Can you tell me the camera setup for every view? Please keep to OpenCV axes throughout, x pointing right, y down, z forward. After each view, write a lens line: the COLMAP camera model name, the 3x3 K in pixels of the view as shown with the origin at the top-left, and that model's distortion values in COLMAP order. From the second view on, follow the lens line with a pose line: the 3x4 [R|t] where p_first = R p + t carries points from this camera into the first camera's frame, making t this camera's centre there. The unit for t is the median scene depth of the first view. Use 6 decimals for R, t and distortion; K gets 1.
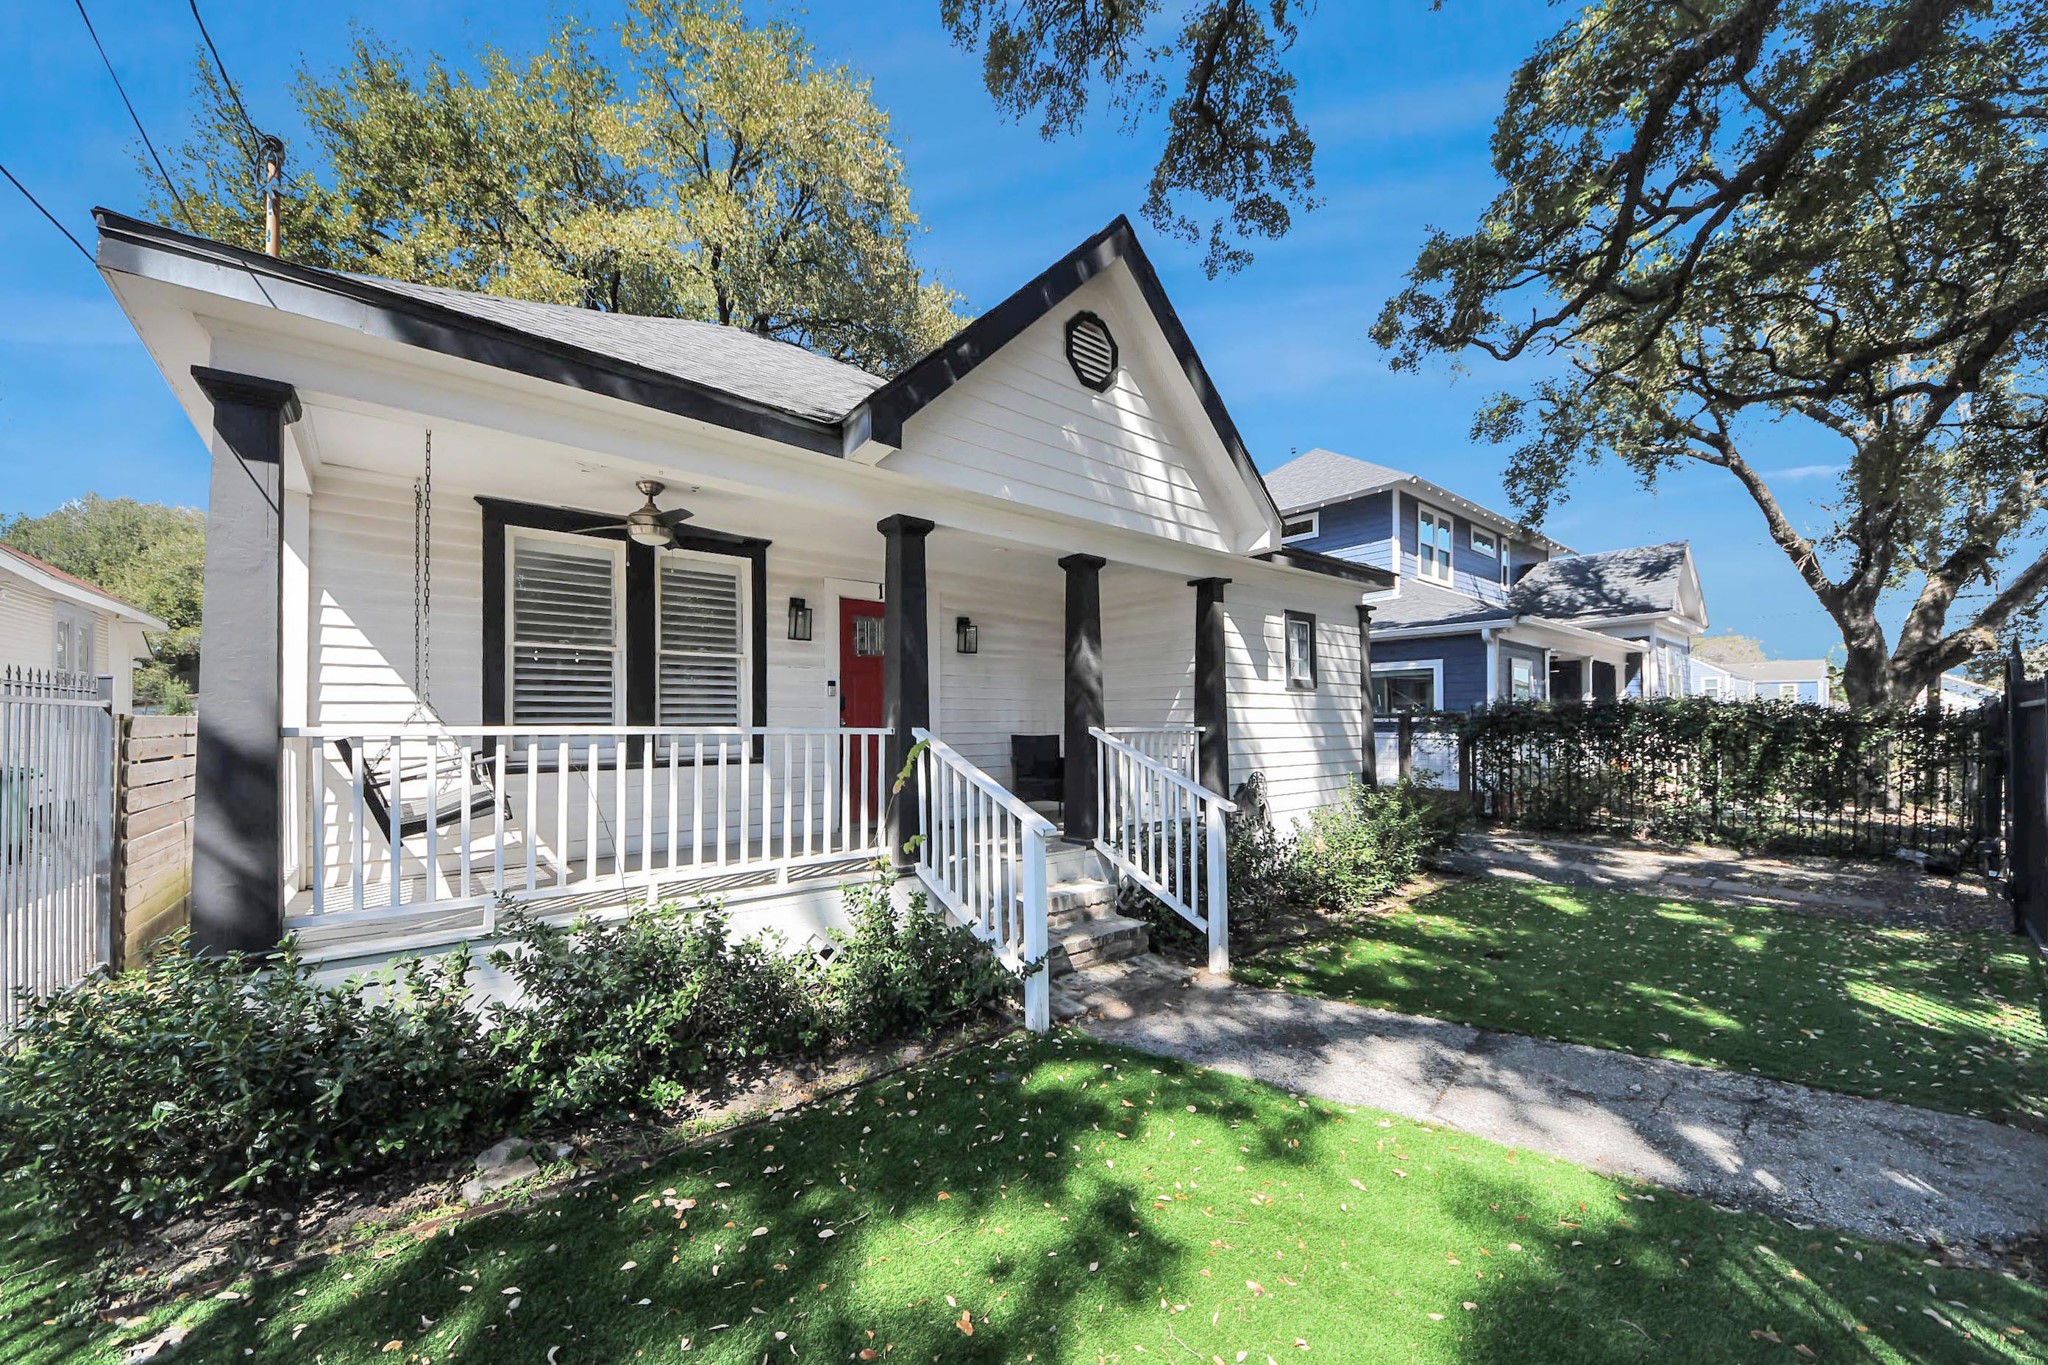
lens RADIAL K [[727.0, 0, 1015.5], [0, 727.0, 711.5], [0, 0, 1]] dist [-0.002559, -0.000306]
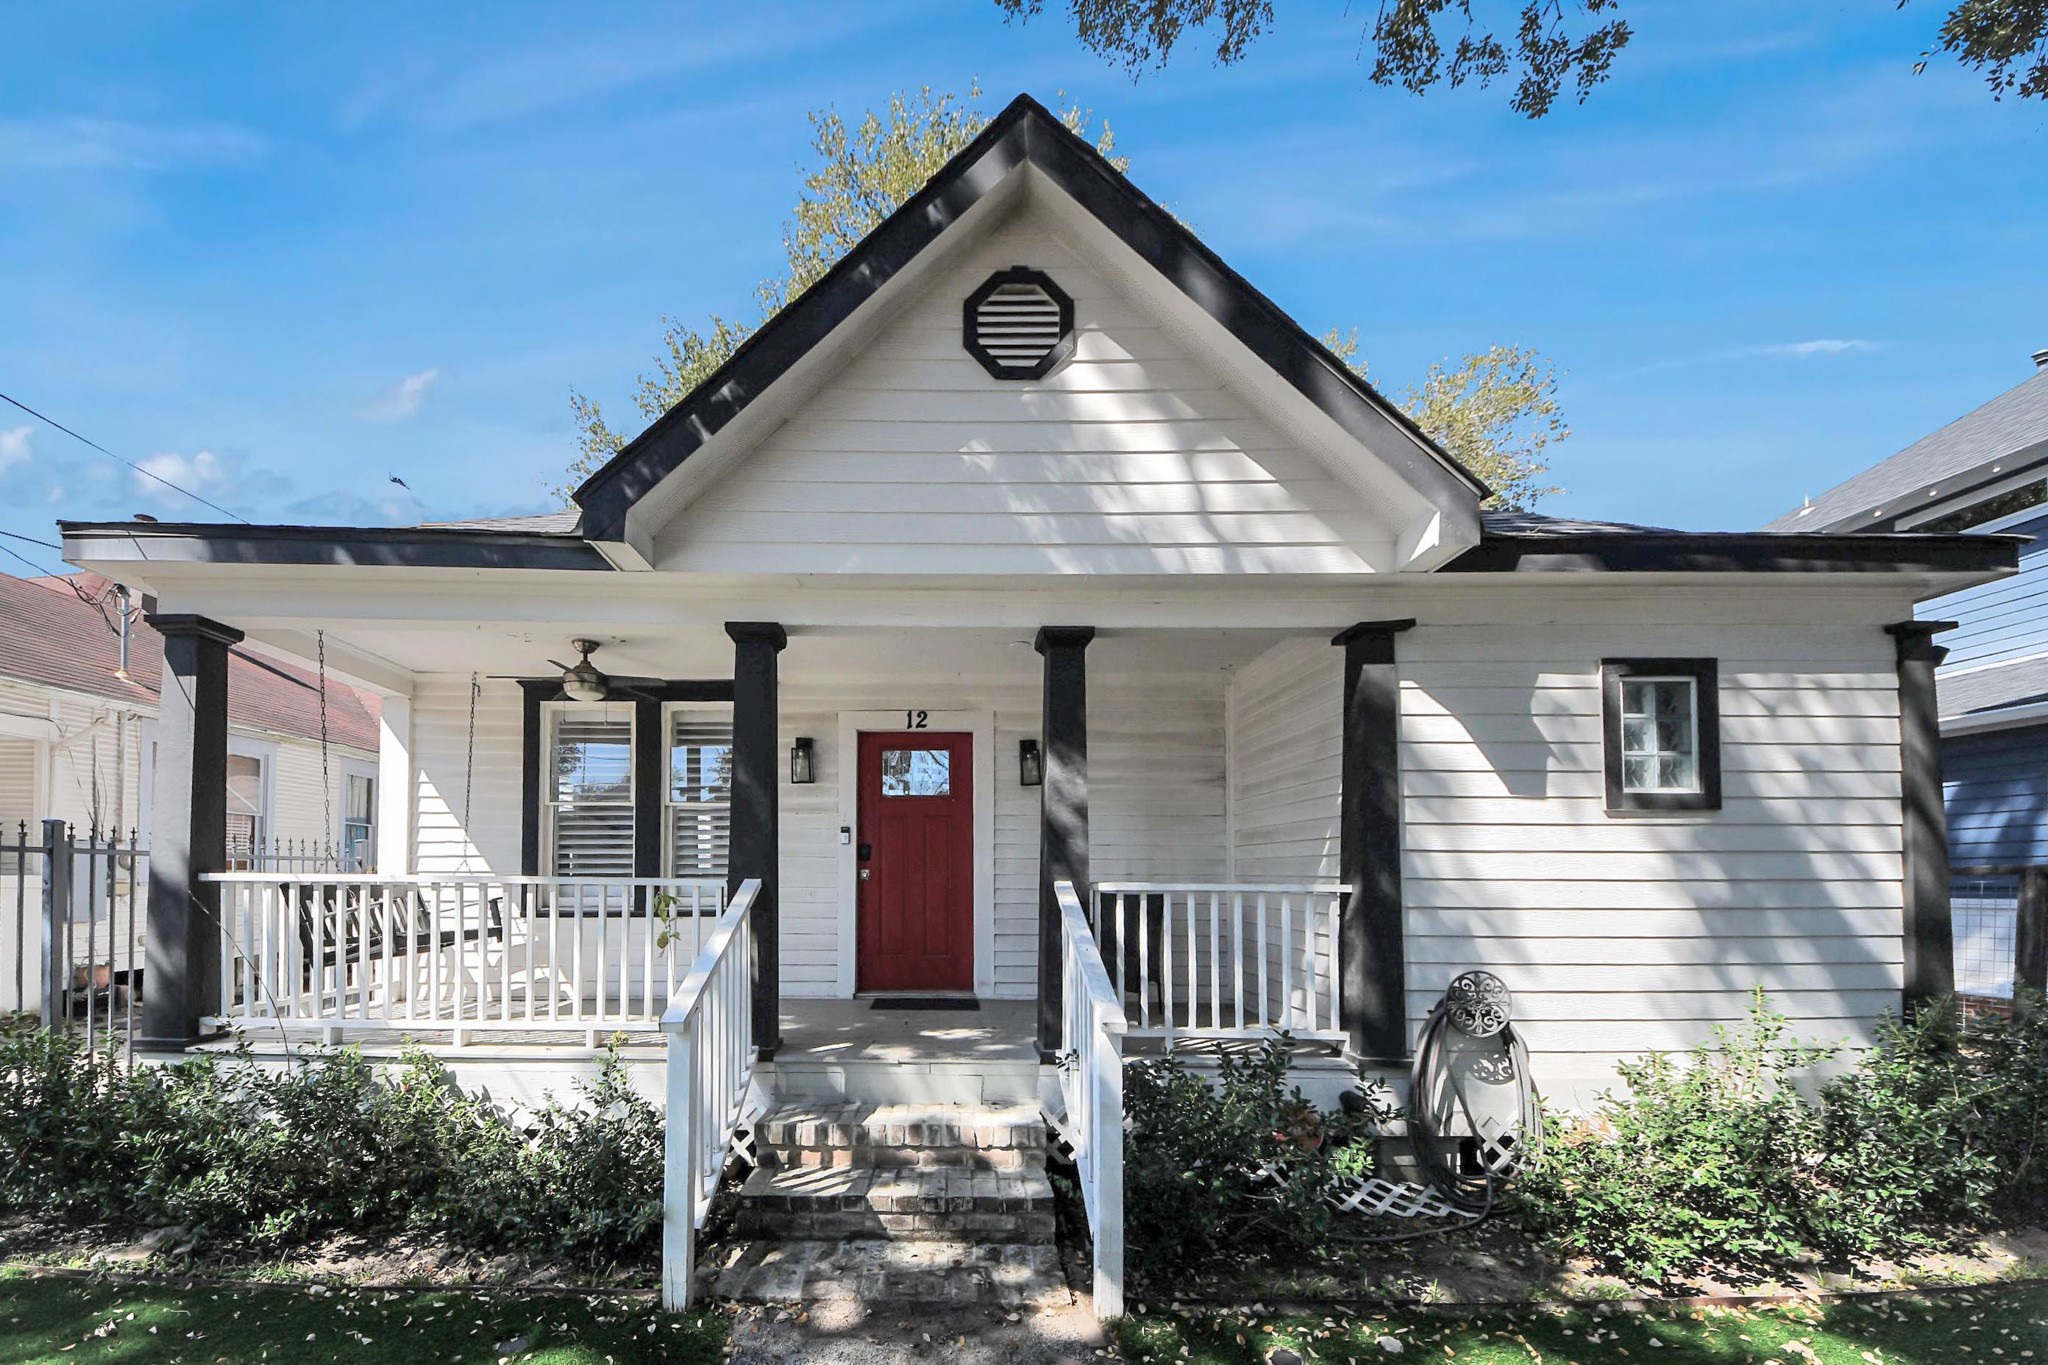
lens RADIAL K [[766.7, 0, 914.4], [0, 766.7, 856.1], [0, 0, 1]] dist [-0.000266, -0.000798]
pose [[0.776990, -0.011426, -0.629409, 0.432400], [0.003004, 0.999891, -0.014443, 0.007308], [0.629506, 0.009332, 0.776940, 0.358113]]
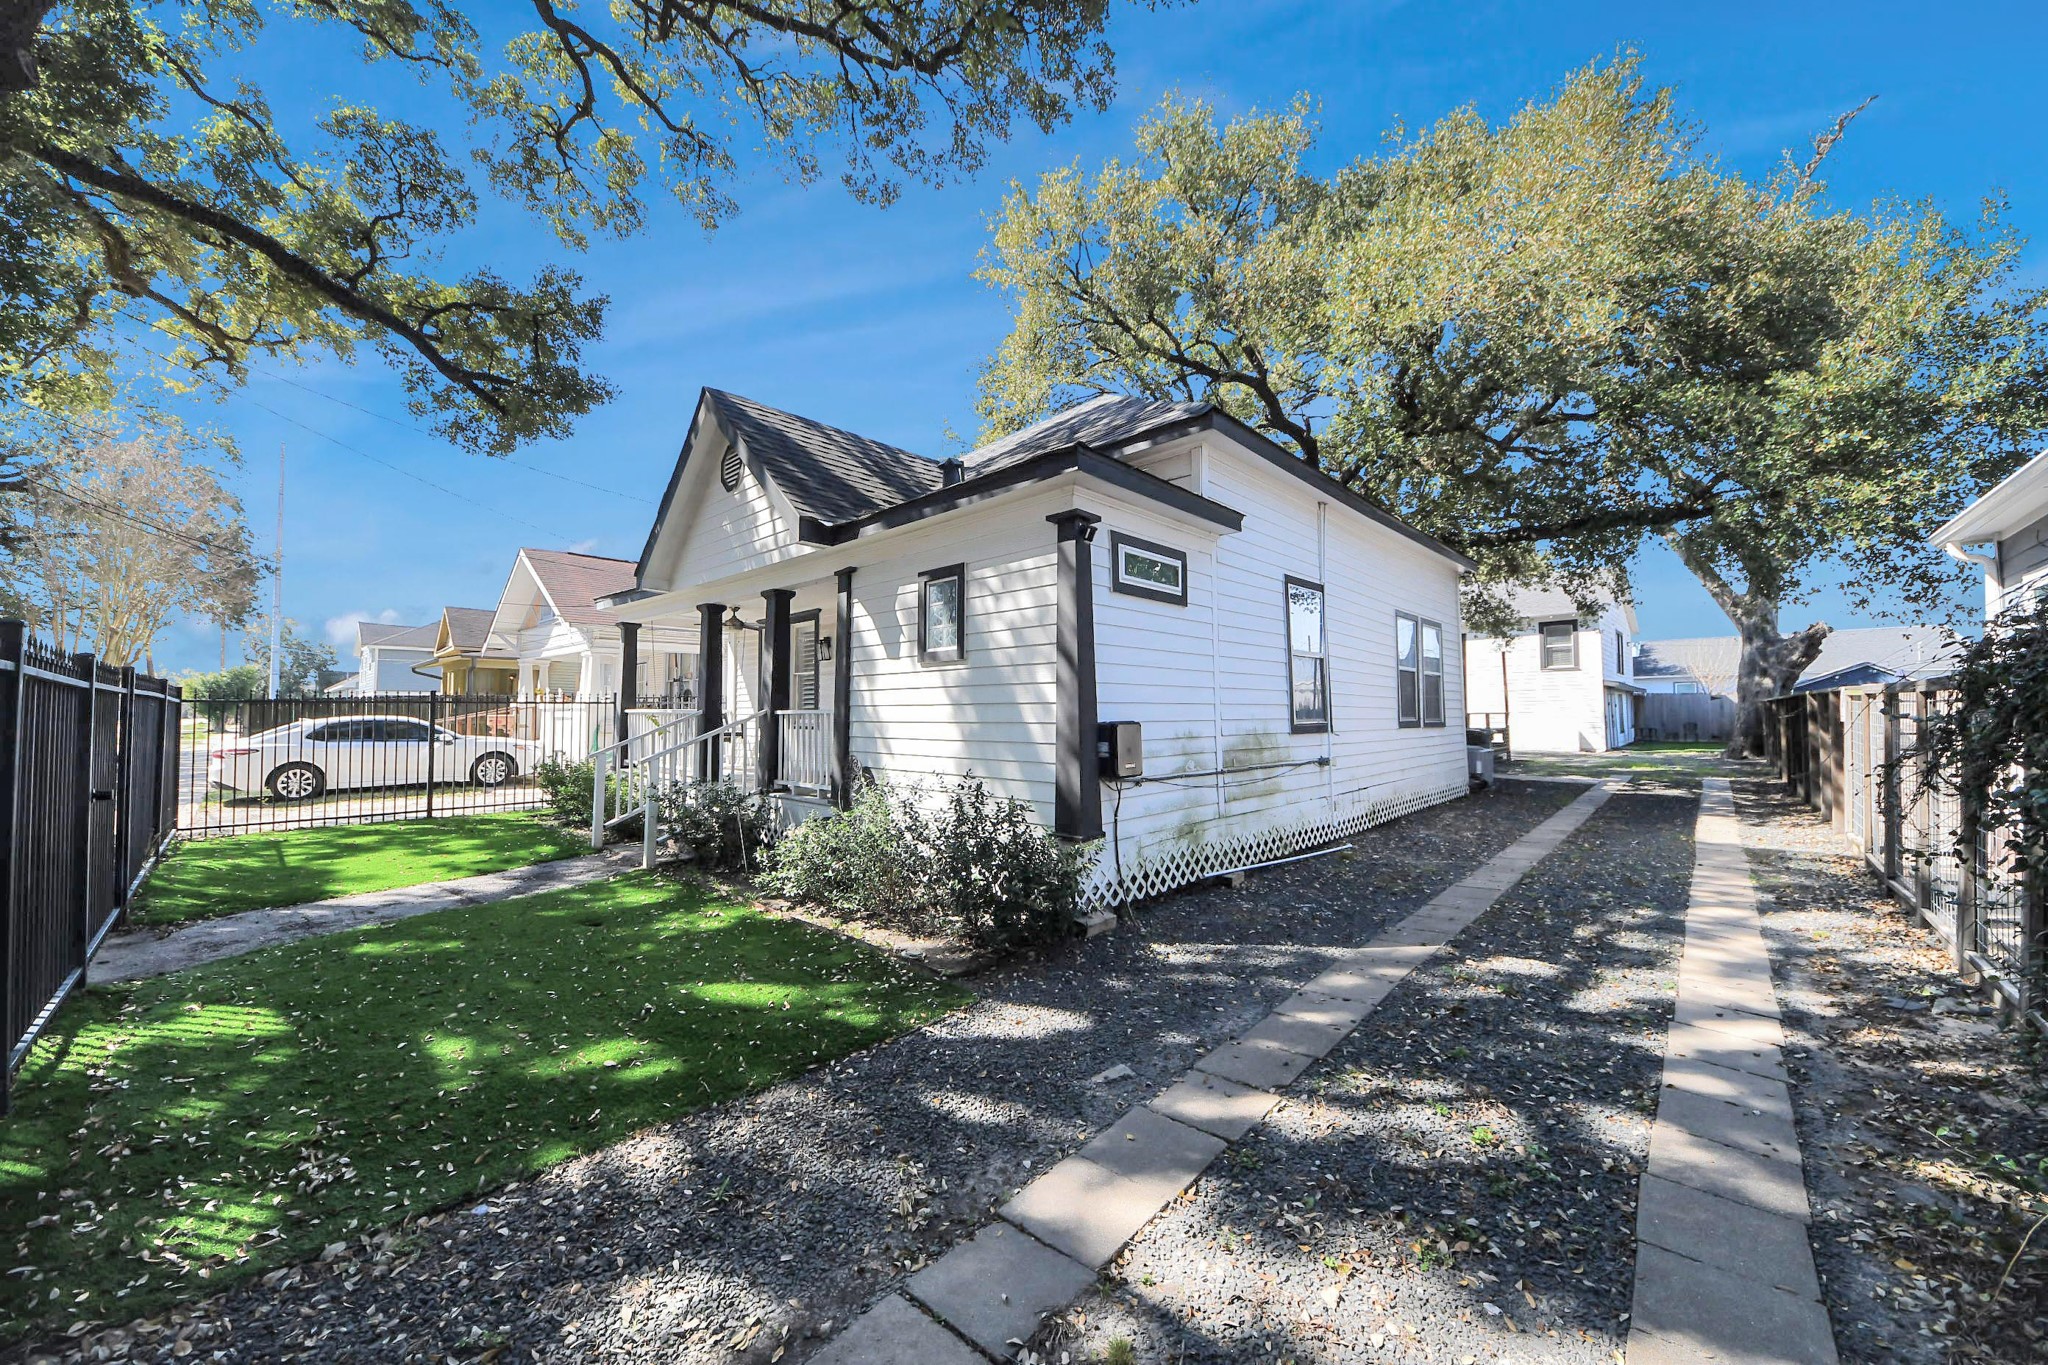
lens RADIAL K [[727.0, 0, 1040.4], [0, 727.0, 689.1], [0, 0, 1]] dist [-0.002559, -0.000306]
pose [[0.150463, -0.029686, -0.988170, 1.591111], [0.017570, 0.999472, -0.027350, 0.029220], [0.988460, -0.013247, 0.150905, 1.304674]]
